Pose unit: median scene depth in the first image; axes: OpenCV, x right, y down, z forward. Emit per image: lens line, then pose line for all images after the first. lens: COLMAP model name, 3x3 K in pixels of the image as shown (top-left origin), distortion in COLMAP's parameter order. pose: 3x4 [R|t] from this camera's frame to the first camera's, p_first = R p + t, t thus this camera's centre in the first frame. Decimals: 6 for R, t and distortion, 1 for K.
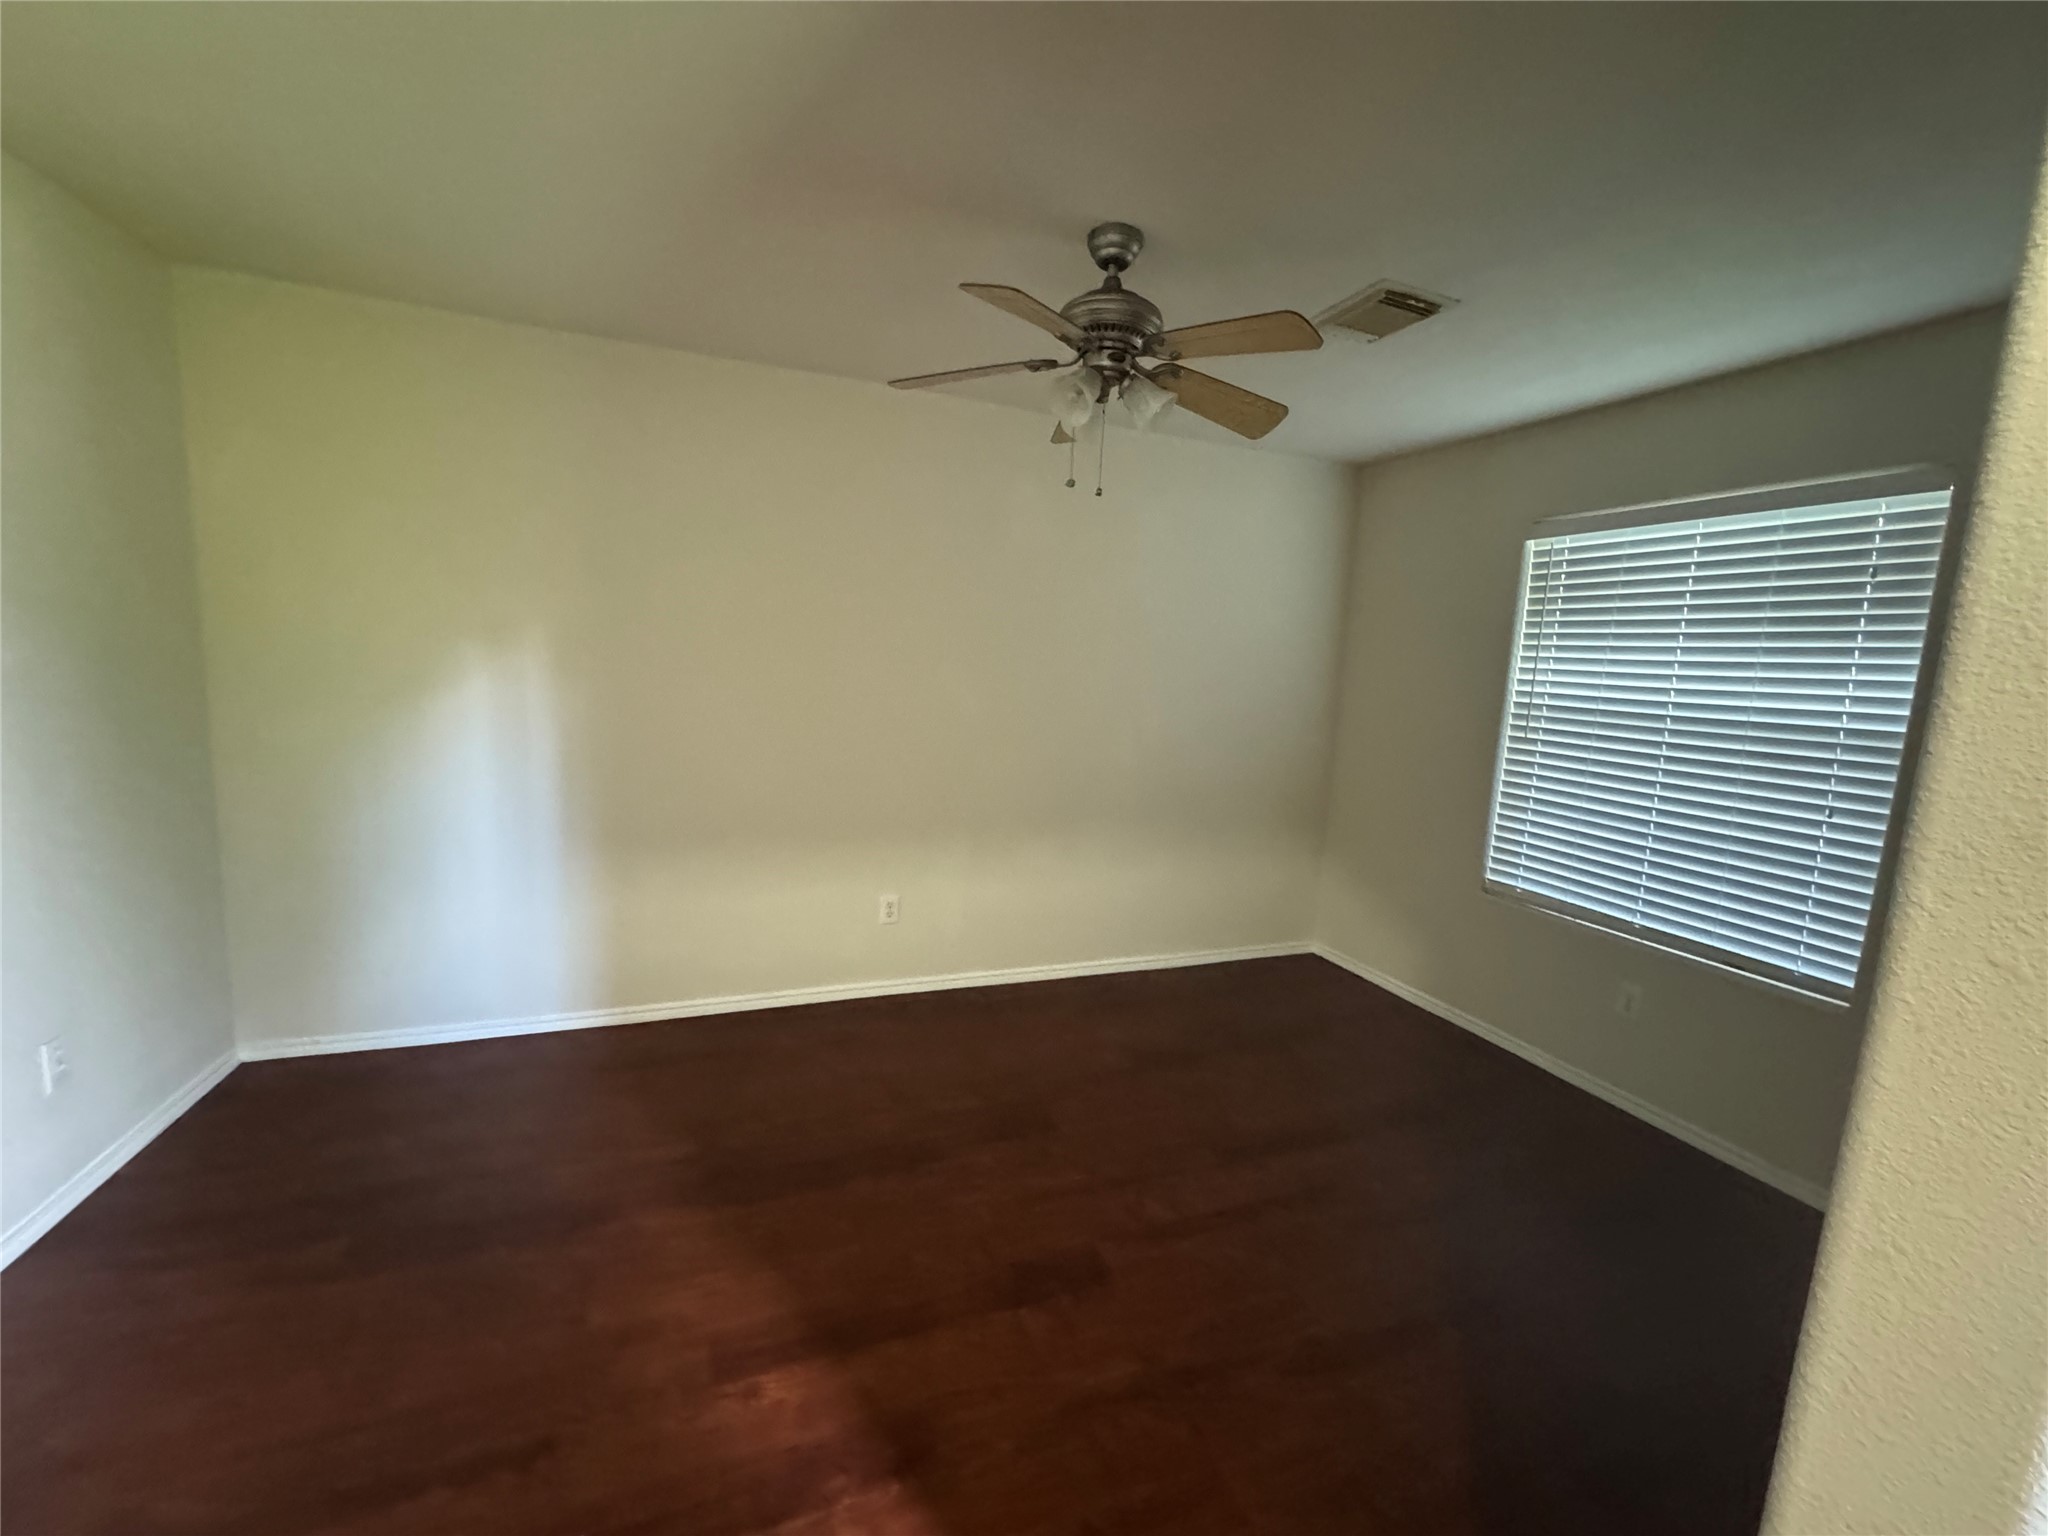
lens RADIAL K [[819.9, 0, 1026.4], [0, 819.9, 747.9], [0, 0, 1]] dist [-0.001396, 0.000164]
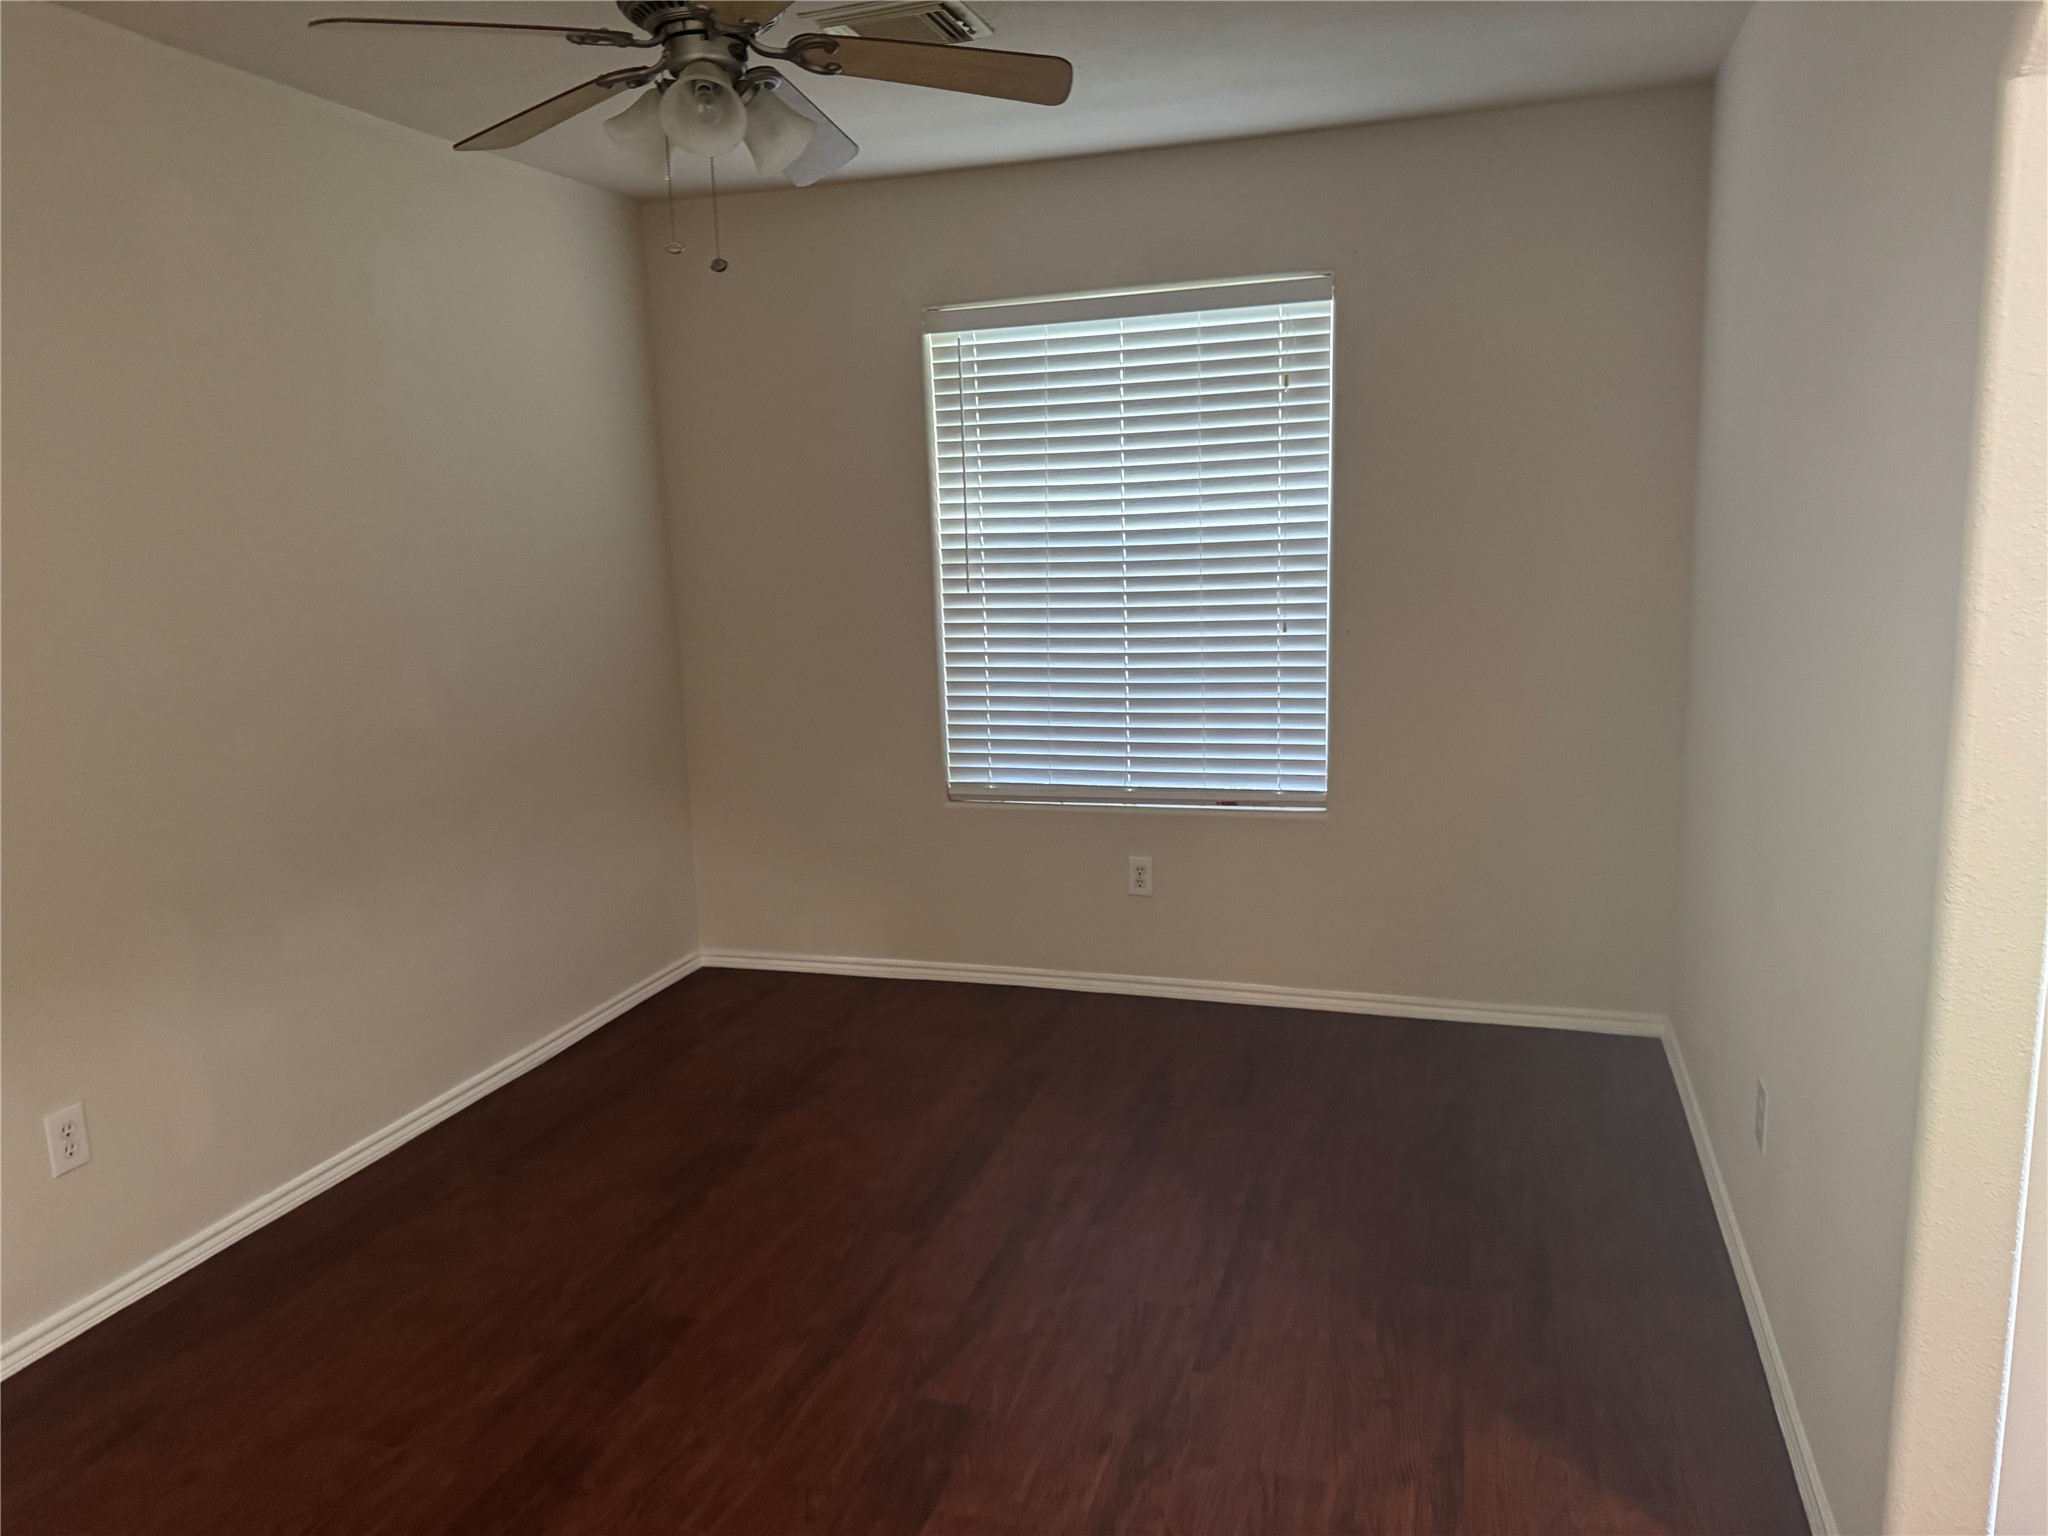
lens RADIAL K [[1405.9, 0, 1021.8], [0, 1405.9, 778.0], [0, 0, 1]] dist [-0.022603, -0.007043]
pose [[0.639764, -0.218661, 0.736811, -0.422366], [0.158584, 0.975602, 0.151830, -0.040383], [-0.752033, 0.019711, 0.658831, 0.096828]]
